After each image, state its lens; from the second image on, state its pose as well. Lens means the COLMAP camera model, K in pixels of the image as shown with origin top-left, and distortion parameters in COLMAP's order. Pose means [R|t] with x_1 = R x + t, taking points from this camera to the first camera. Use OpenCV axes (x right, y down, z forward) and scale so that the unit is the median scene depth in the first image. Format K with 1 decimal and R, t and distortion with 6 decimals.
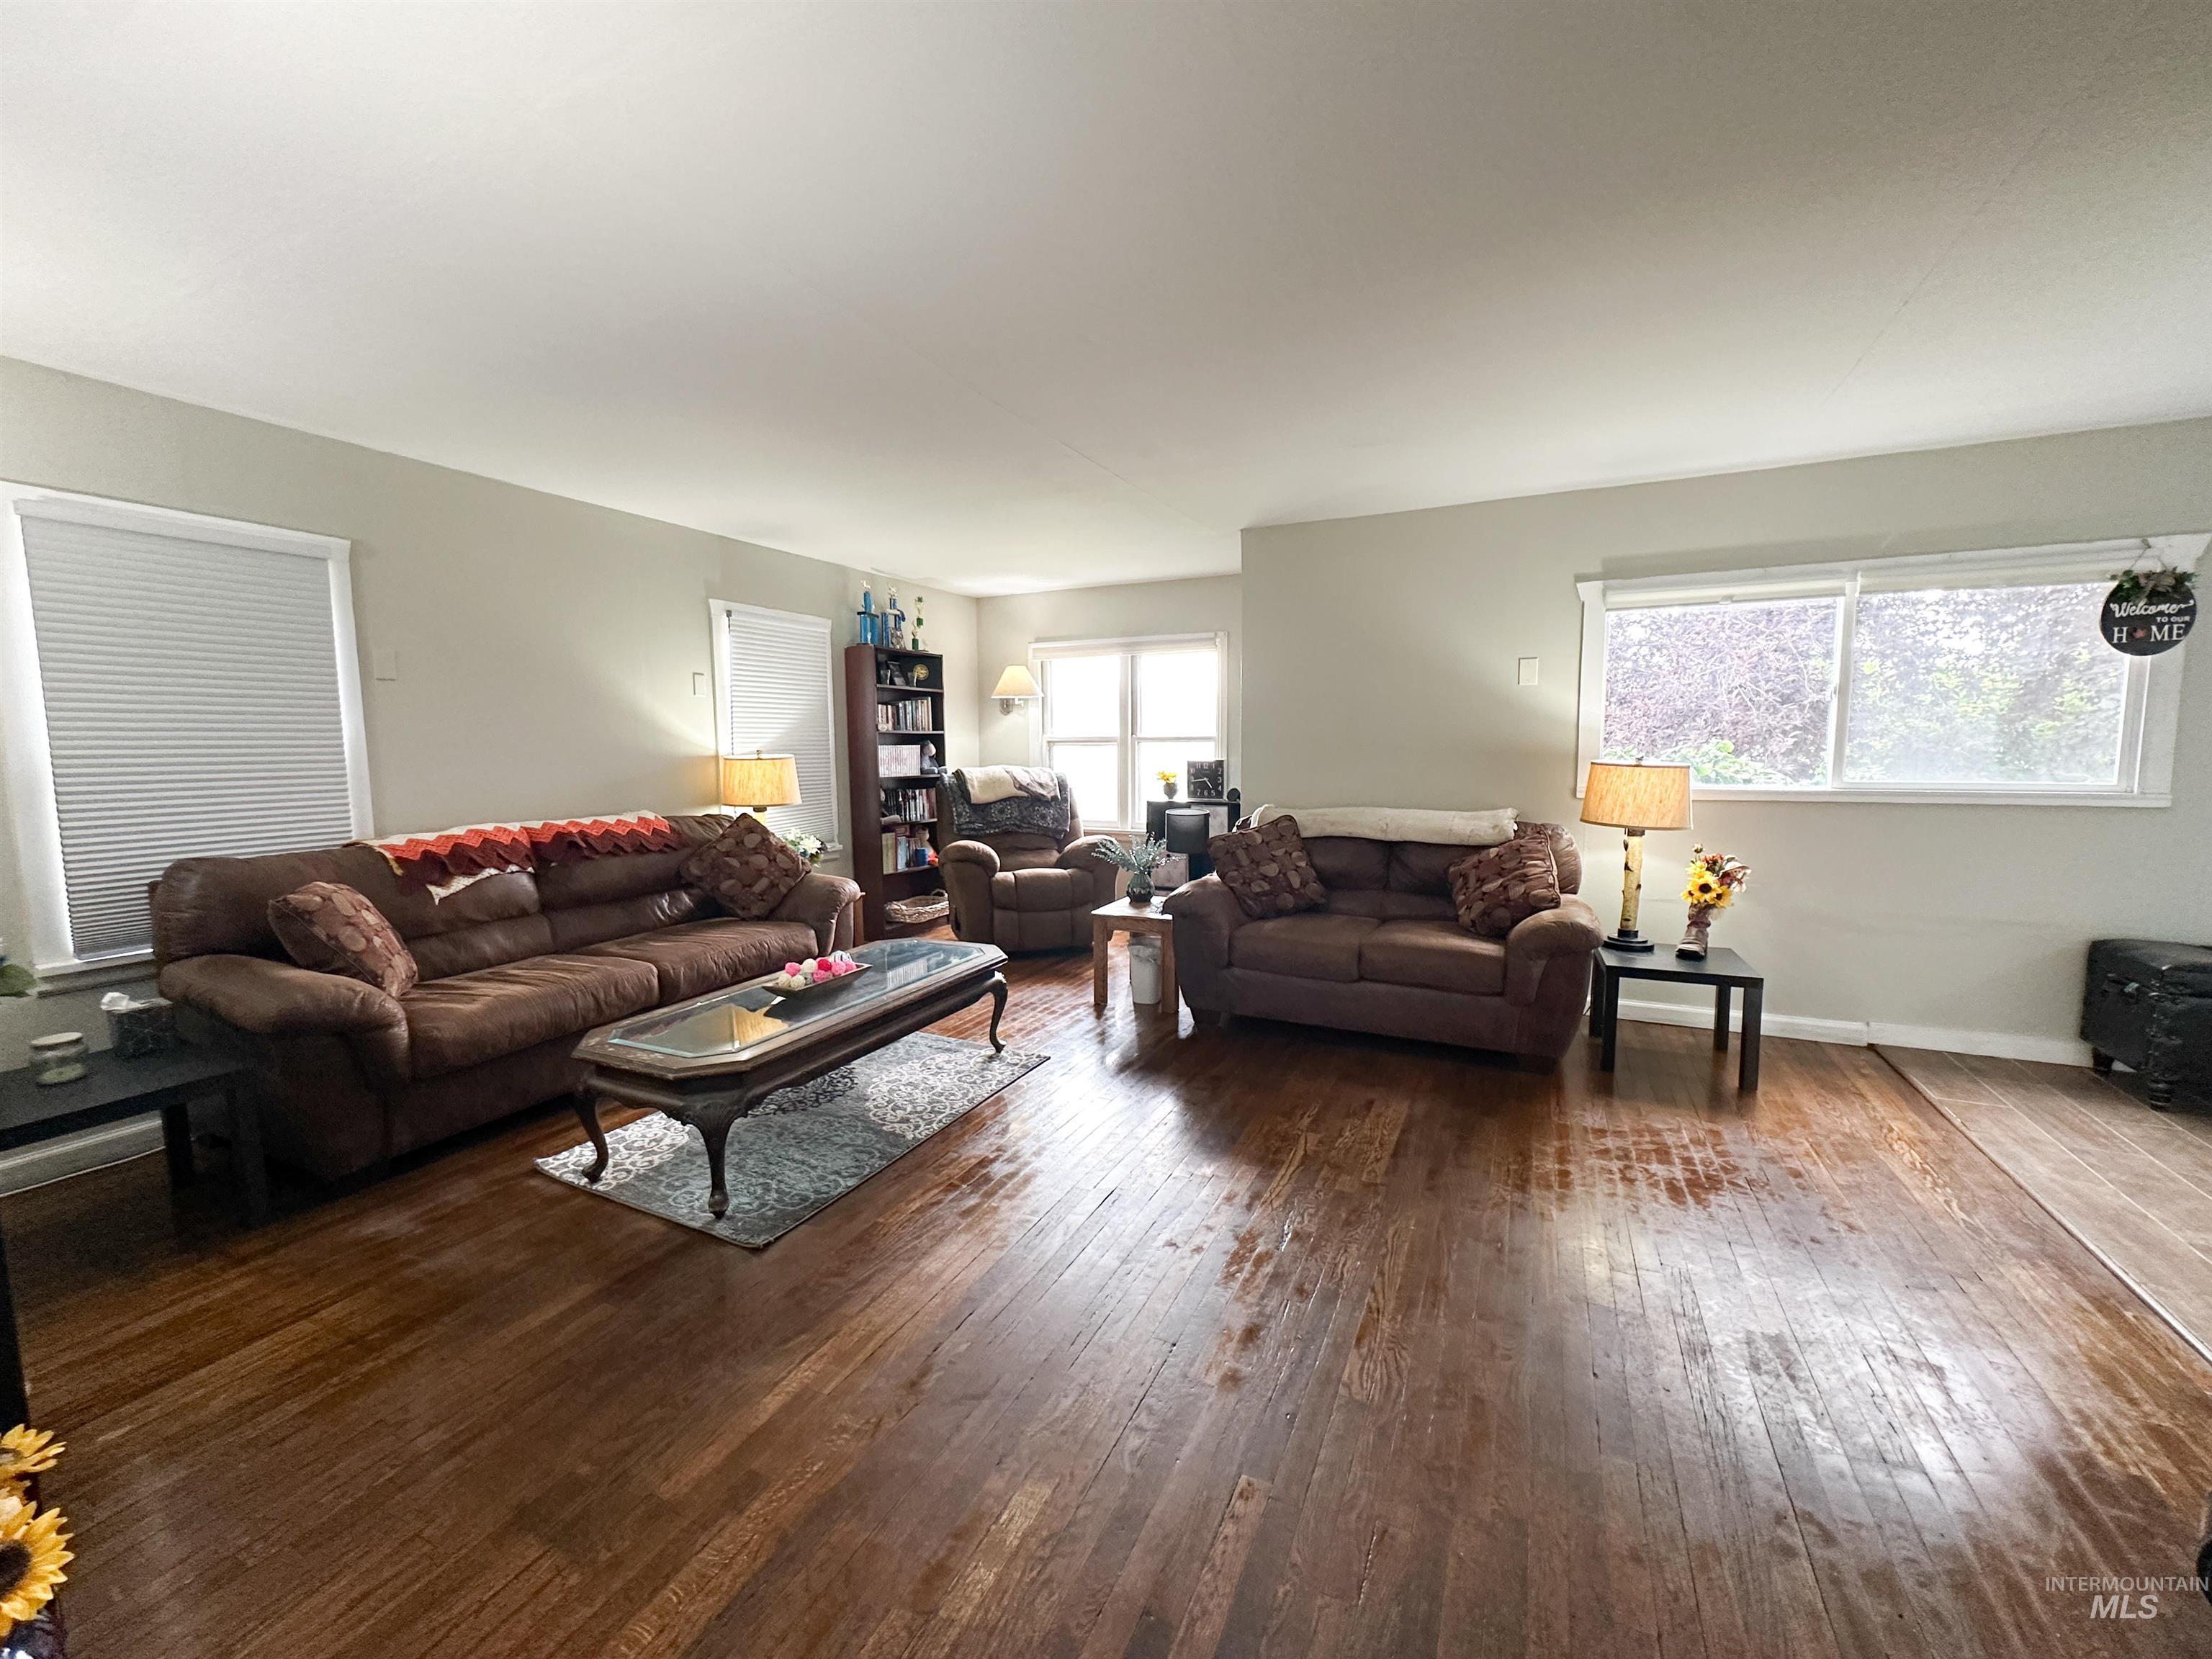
lens RADIAL K [[877.8, 0, 1106.0], [0, 877.8, 829.5], [0, 0, 1]] dist [0.000002, 0.000645]
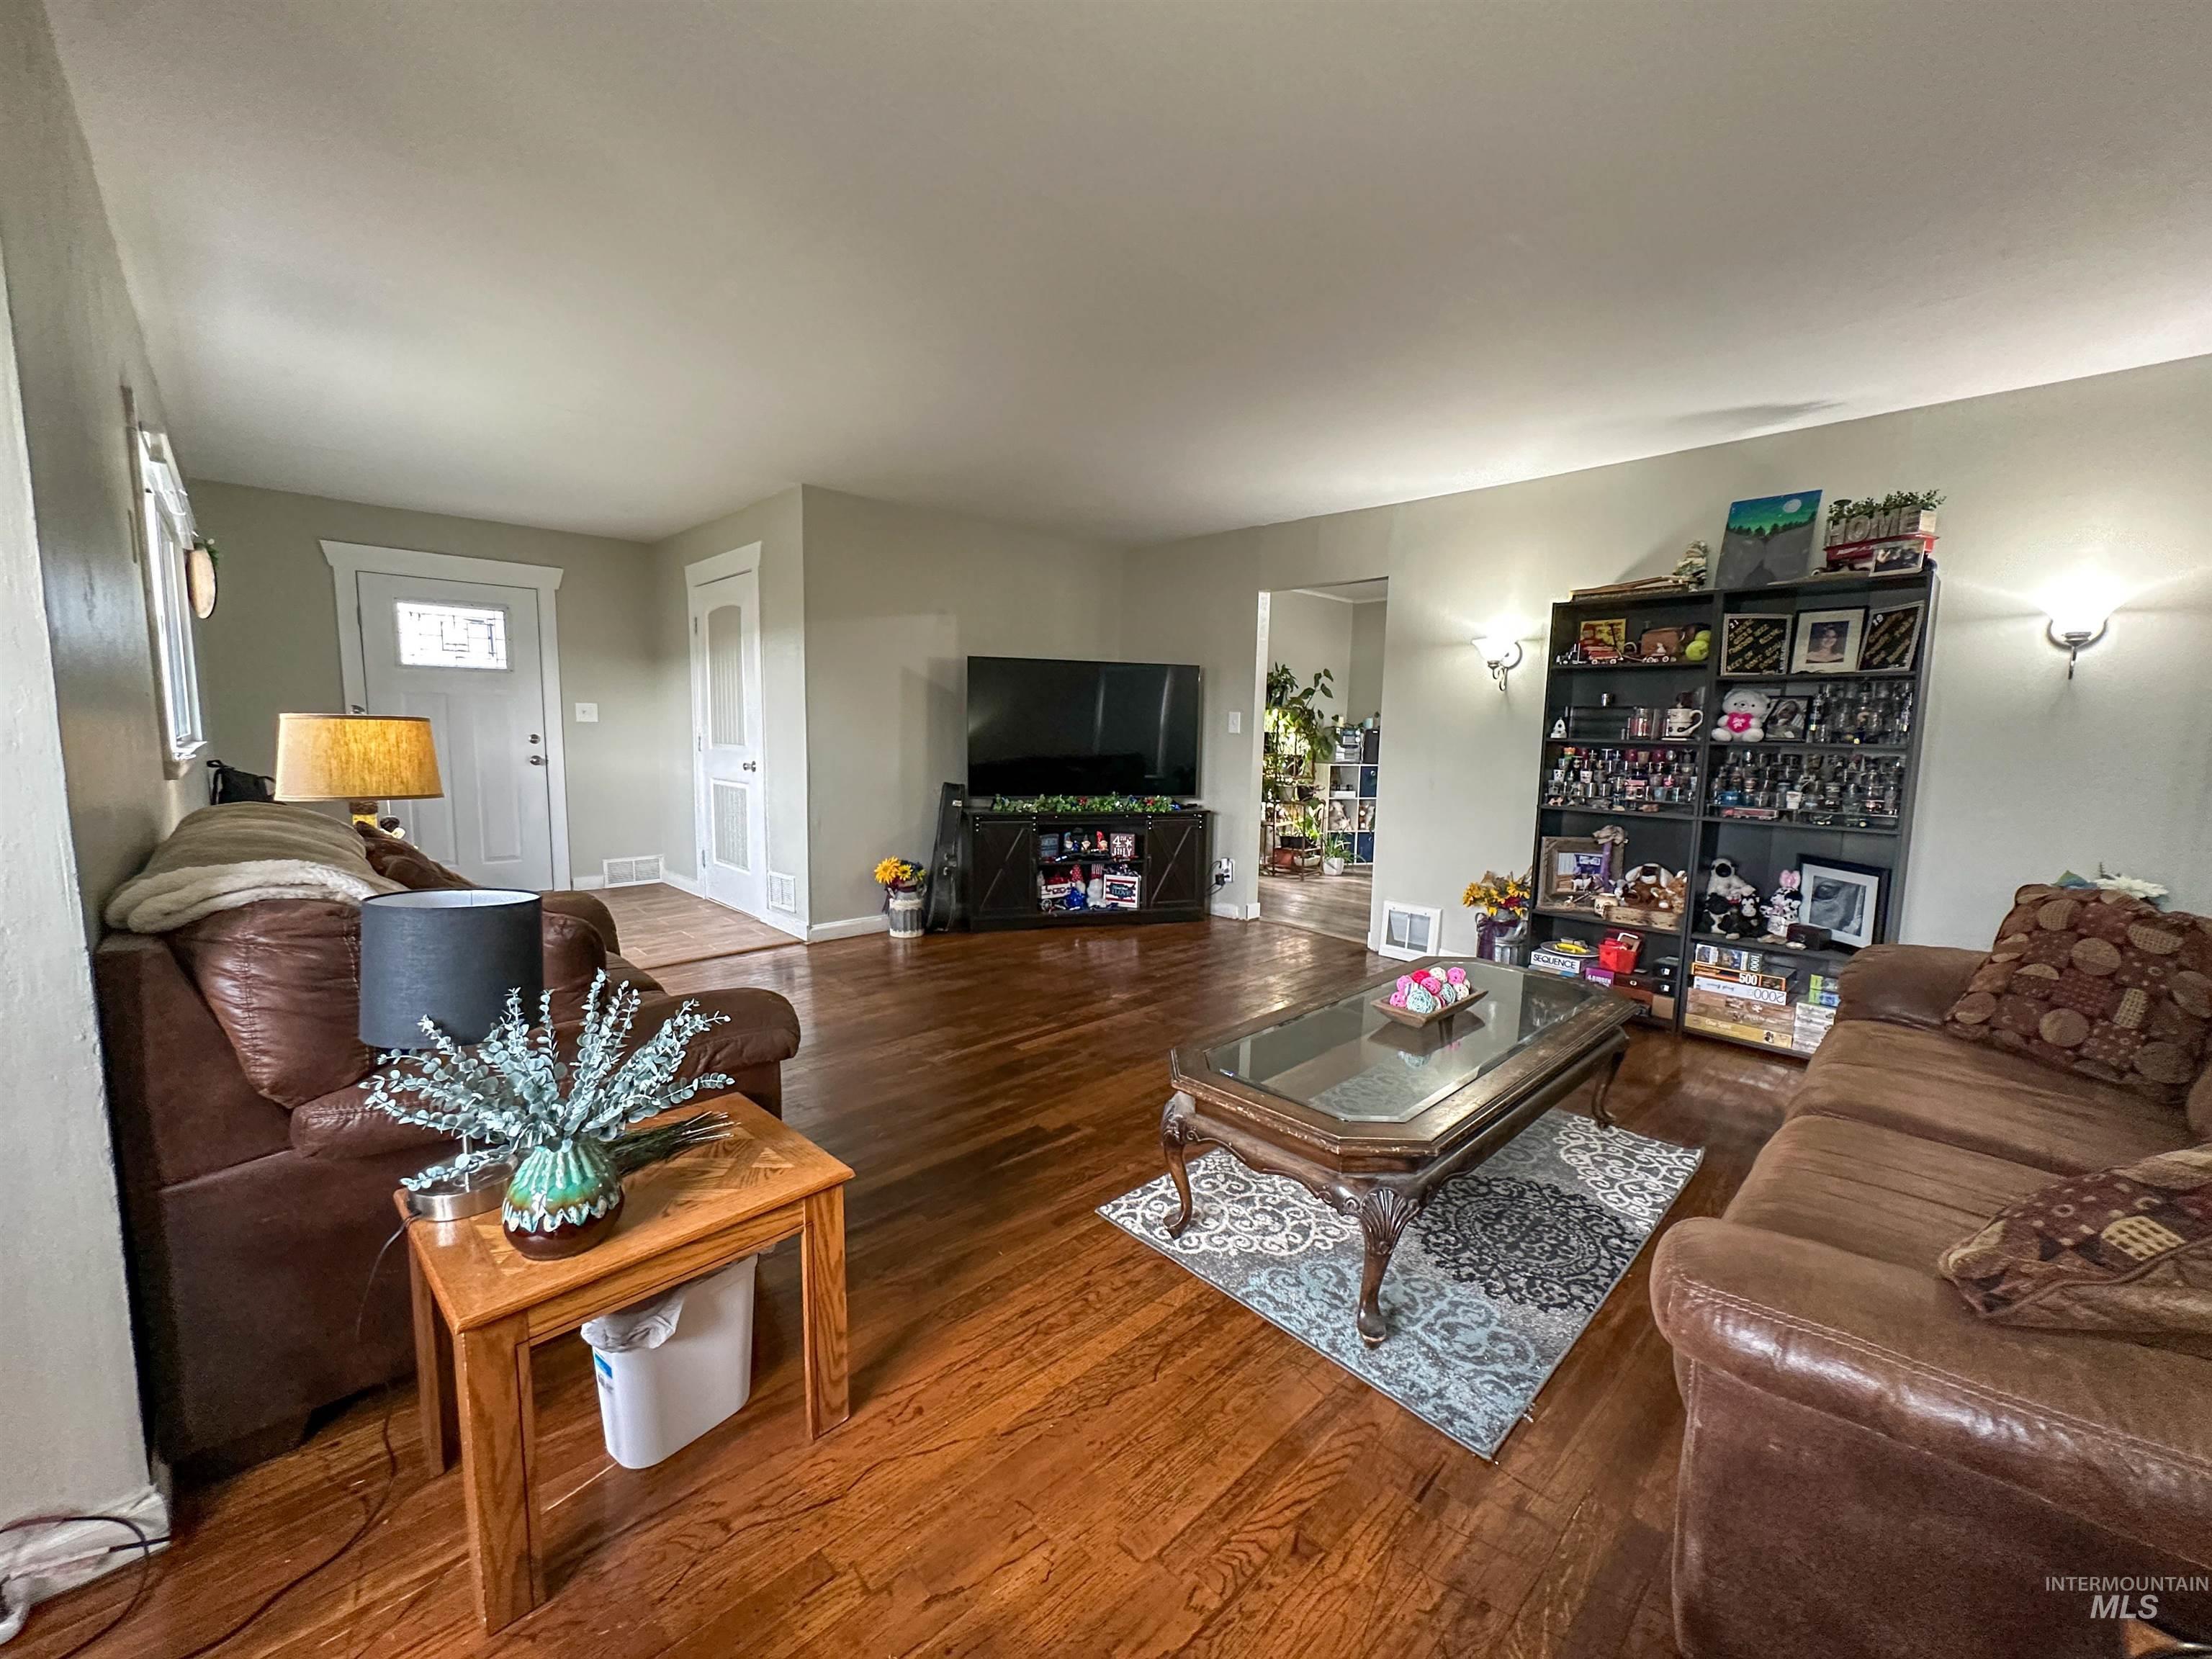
lens RADIAL K [[877.8, 0, 1106.0], [0, 877.8, 829.5], [0, 0, 1]] dist [0.000002, 0.000645]
pose [[-0.939564, -0.050723, 0.338594, -0.296793], [0.021937, 0.978014, 0.207384, -0.142465], [-0.341669, 0.202279, -0.917794, 1.702204]]
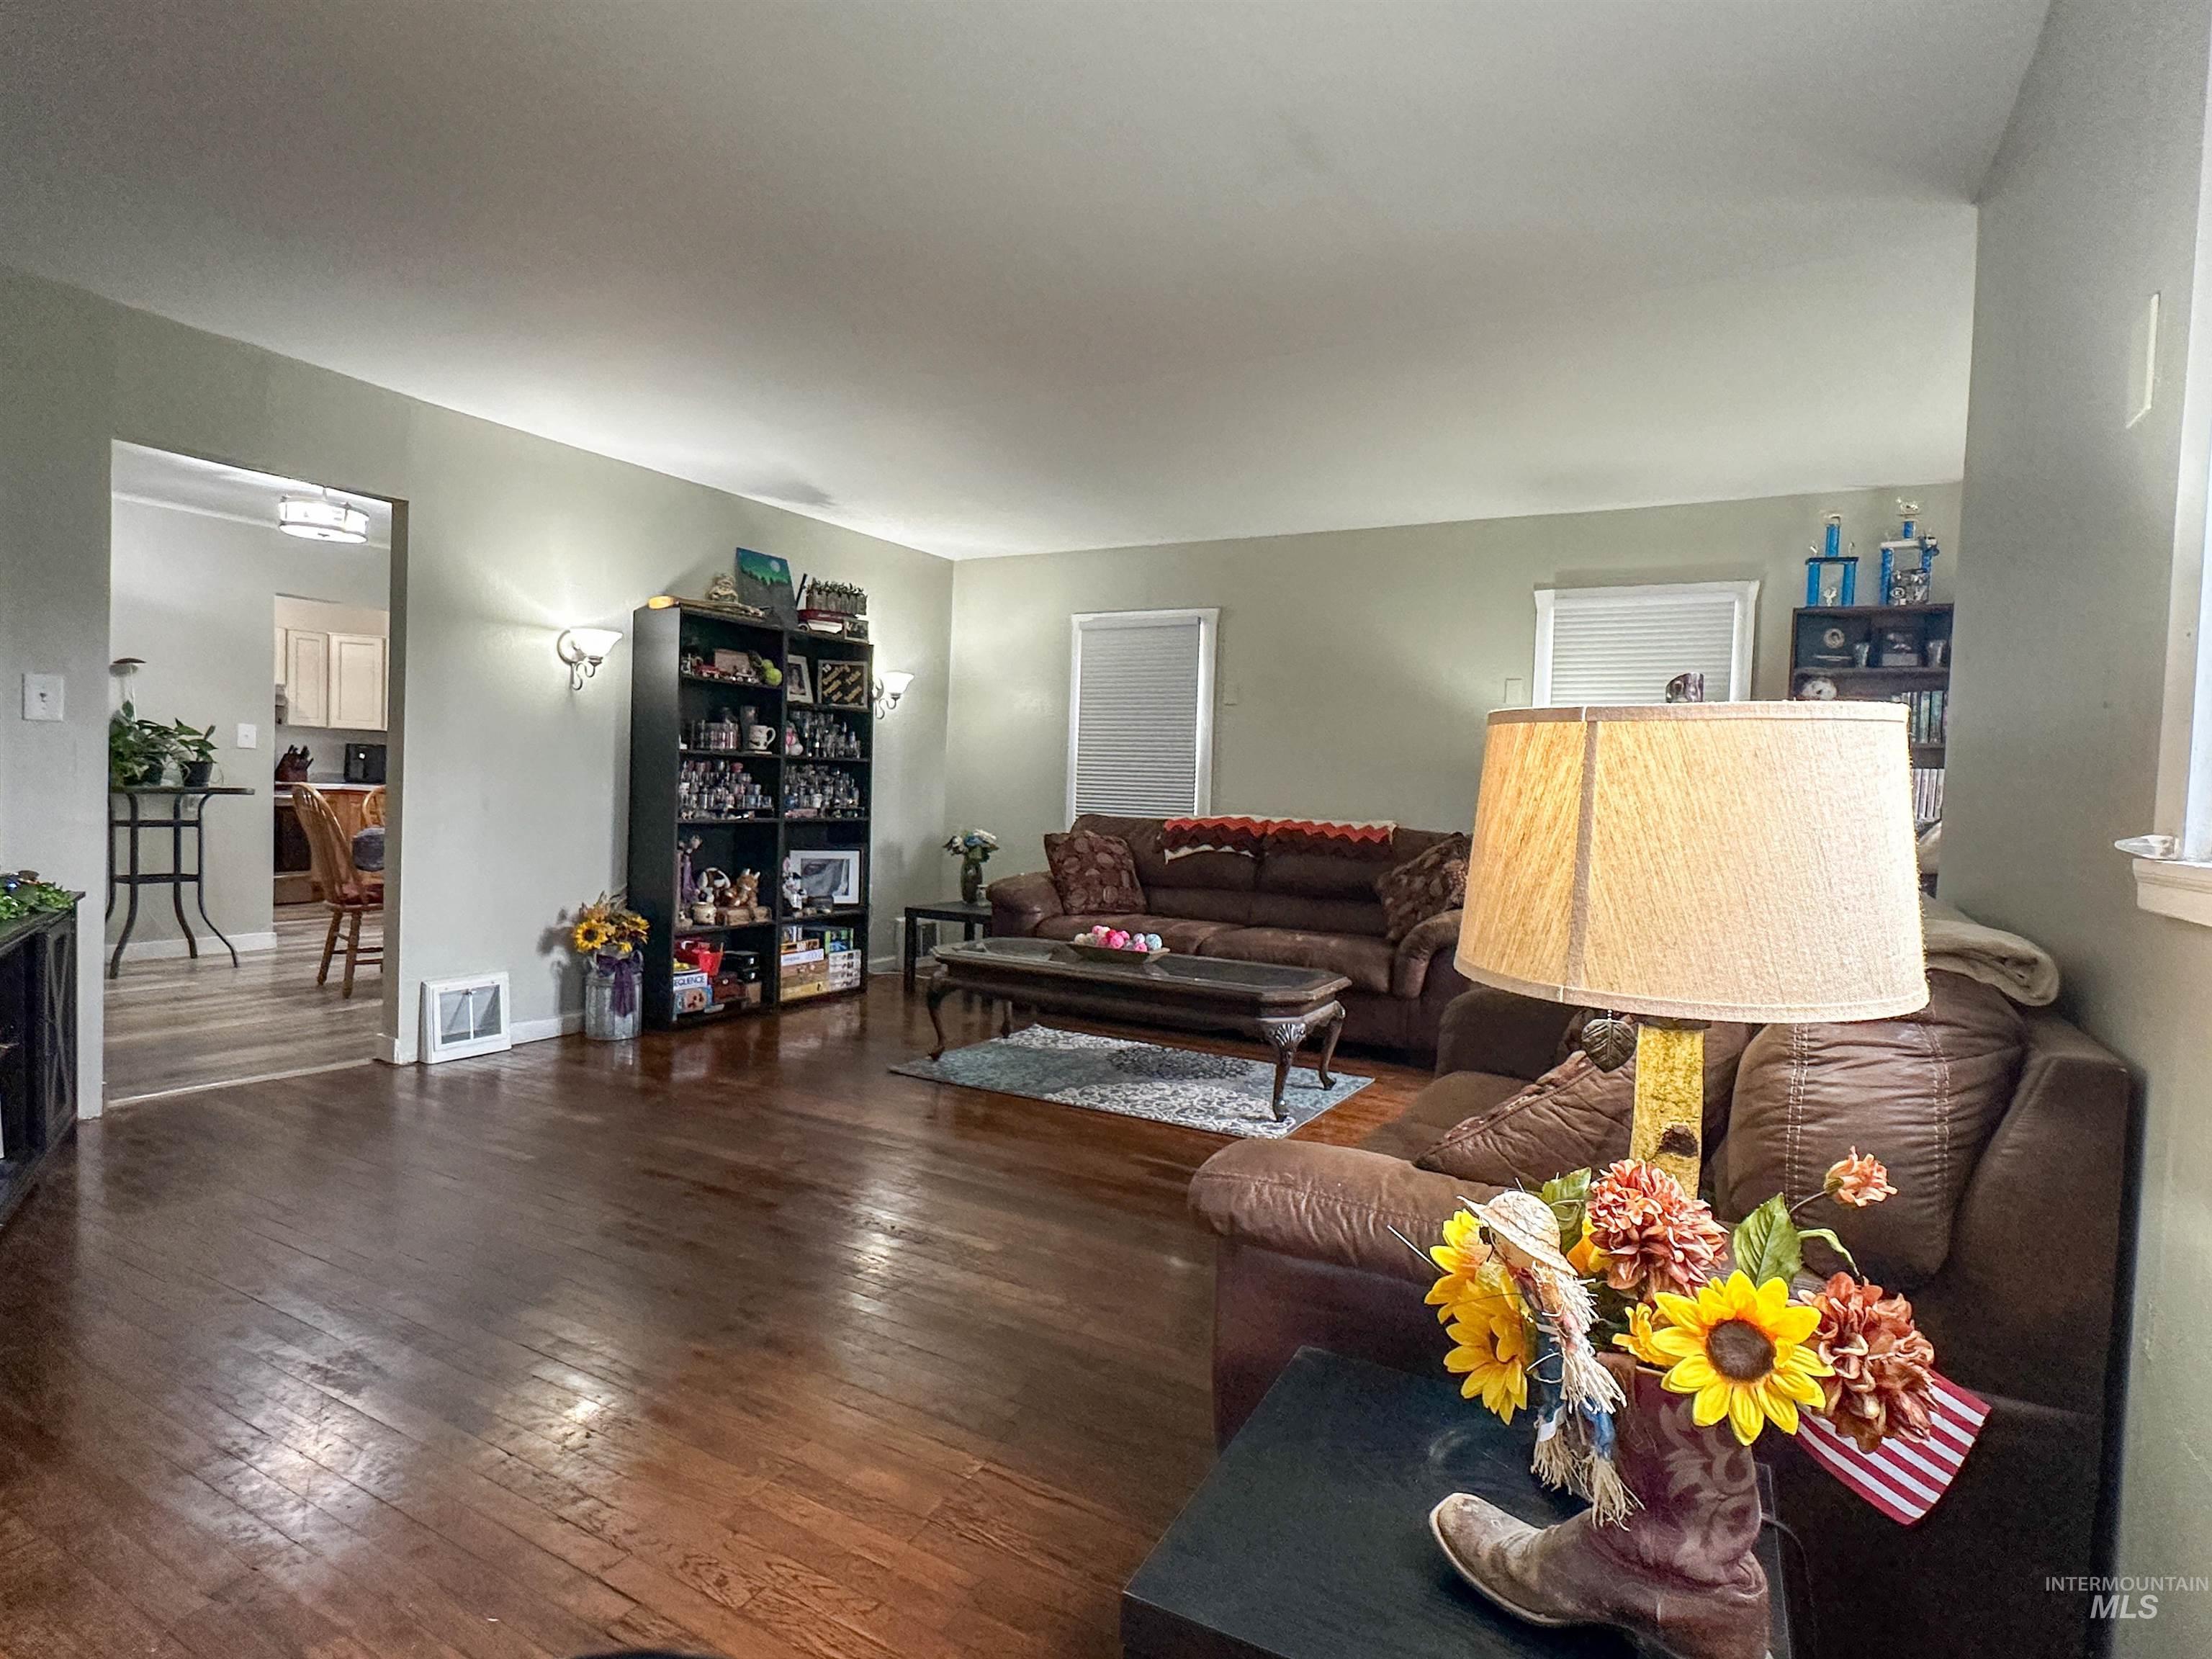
lens RADIAL K [[1148.0, 0, 1106.0], [0, 1148.0, 829.5], [0, 0, 1]] dist [0.002375, 0.000428]
pose [[-0.053671, 0.041037, -0.997715, 1.041376], [-0.133232, 0.989928, 0.047883, -0.041520], [0.989631, 0.135497, -0.047663, 0.984151]]
